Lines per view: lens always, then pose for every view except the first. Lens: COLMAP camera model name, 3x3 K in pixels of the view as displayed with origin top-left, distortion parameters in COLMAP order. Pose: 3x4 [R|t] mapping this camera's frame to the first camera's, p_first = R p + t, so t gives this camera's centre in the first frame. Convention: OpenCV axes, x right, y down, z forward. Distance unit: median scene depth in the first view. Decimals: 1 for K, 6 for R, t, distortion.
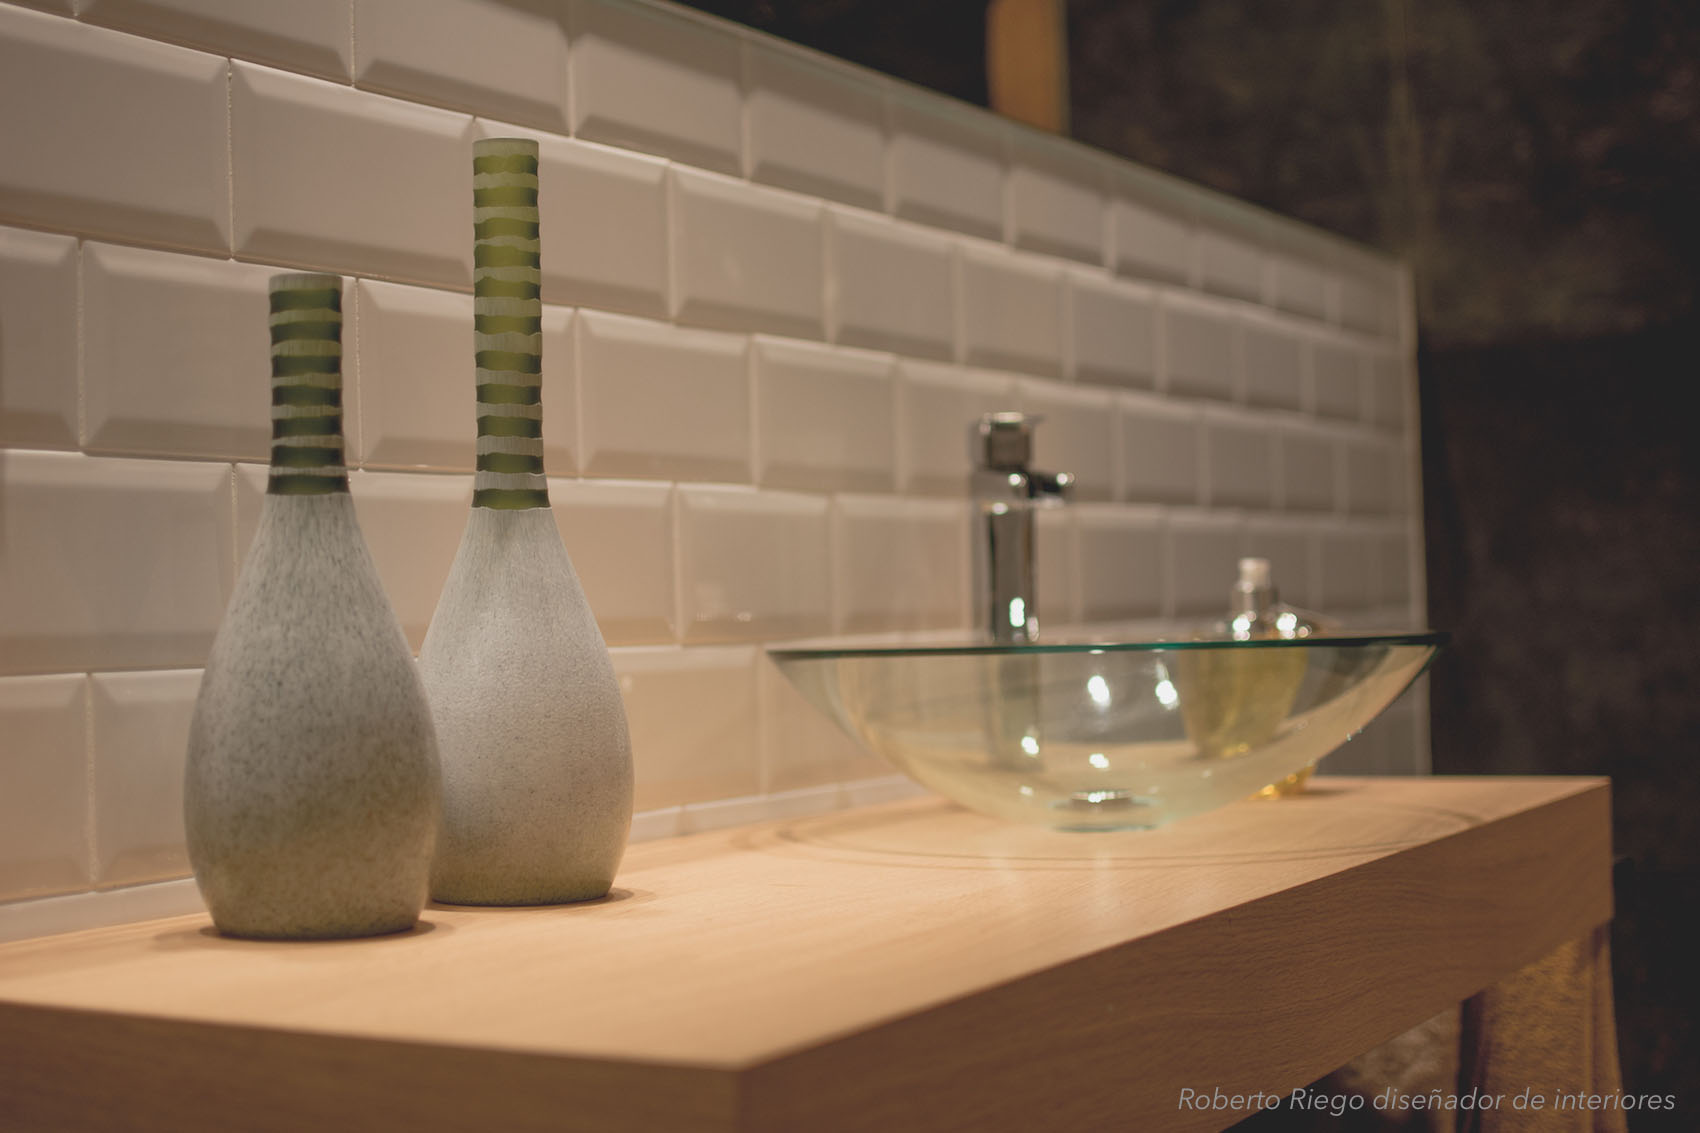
lens RADIAL K [[2629.1, 0, 850.0], [0, 2629.1, 566.5], [0, 0, 1]] dist [-0.017312, 0.025264]
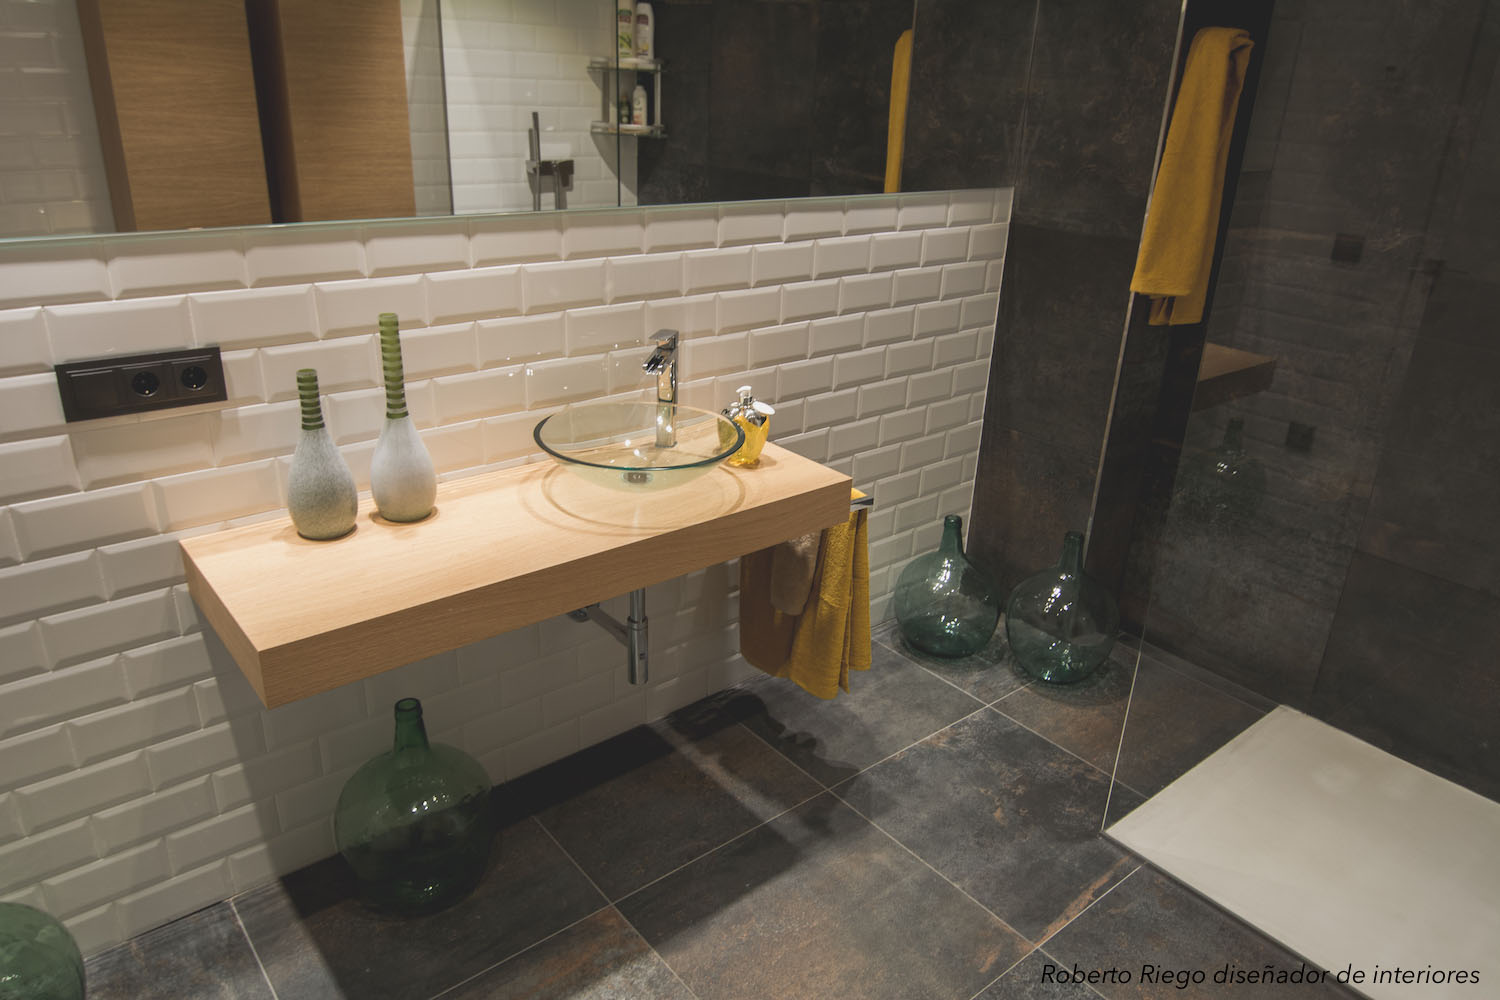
lens RADIAL K [[1035.0, 0, 750.0], [0, 1035.0, 500.0], [0, 0, 1]] dist [0.003326, -0.003106]
pose [[0.930708, 0.197306, -0.307984, 0.355301], [-0.059700, 0.912682, 0.404287, -0.236375], [0.360859, -0.357886, 0.861219, -0.036429]]
